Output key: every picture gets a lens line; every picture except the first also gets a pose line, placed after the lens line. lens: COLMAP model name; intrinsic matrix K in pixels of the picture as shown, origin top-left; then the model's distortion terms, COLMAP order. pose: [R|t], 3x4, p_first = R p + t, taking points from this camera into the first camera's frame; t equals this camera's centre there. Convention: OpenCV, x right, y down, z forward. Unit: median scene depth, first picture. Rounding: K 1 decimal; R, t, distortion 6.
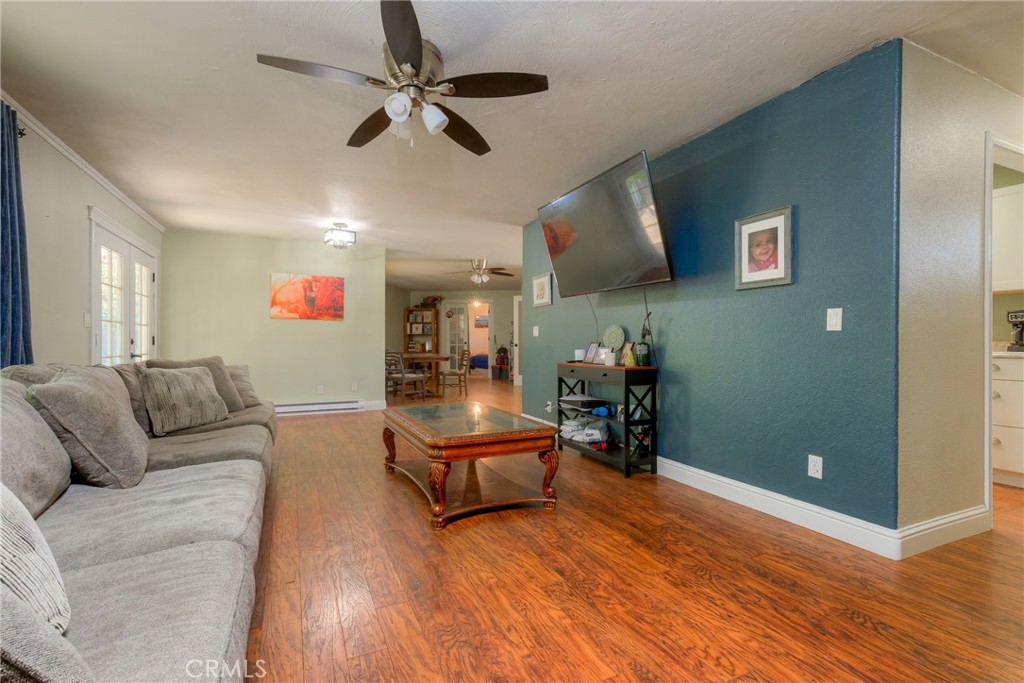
lens RADIAL K [[475.8, 0, 512.0], [0, 475.8, 341.5], [0, 0, 1]] dist [-0.001647, -0.000078]
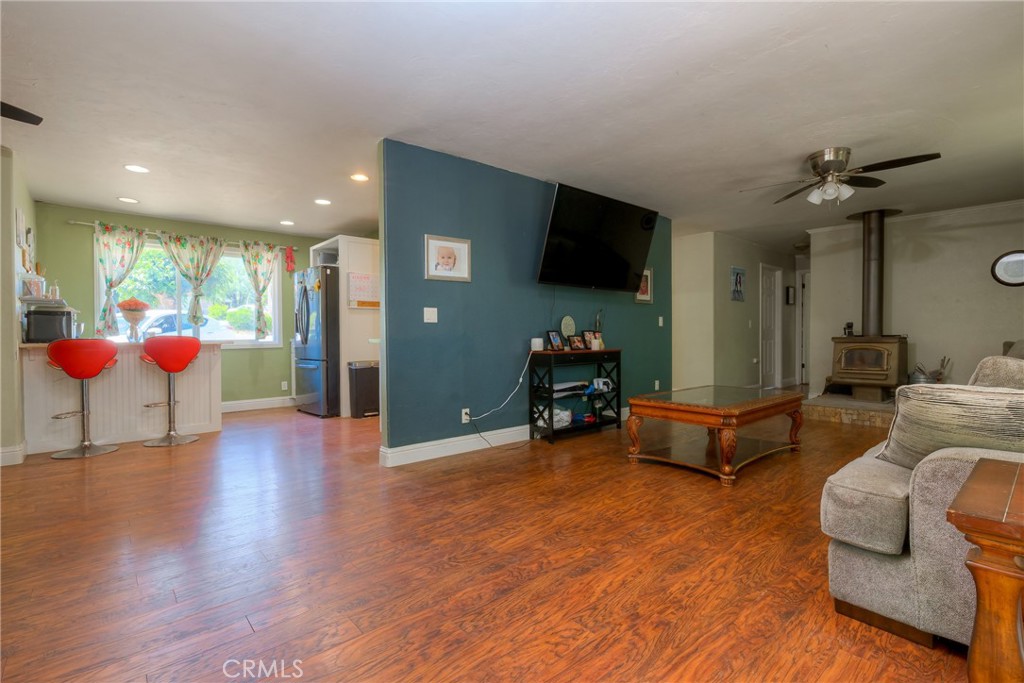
lens RADIAL K [[475.8, 0, 512.0], [0, 475.8, 341.5], [0, 0, 1]] dist [-0.001647, -0.000078]
pose [[-0.280909, -0.019779, 0.959531, -0.562568], [0.000055, 0.999787, 0.020625, 0.002052], [-0.959734, 0.005847, -0.280848, 0.952044]]
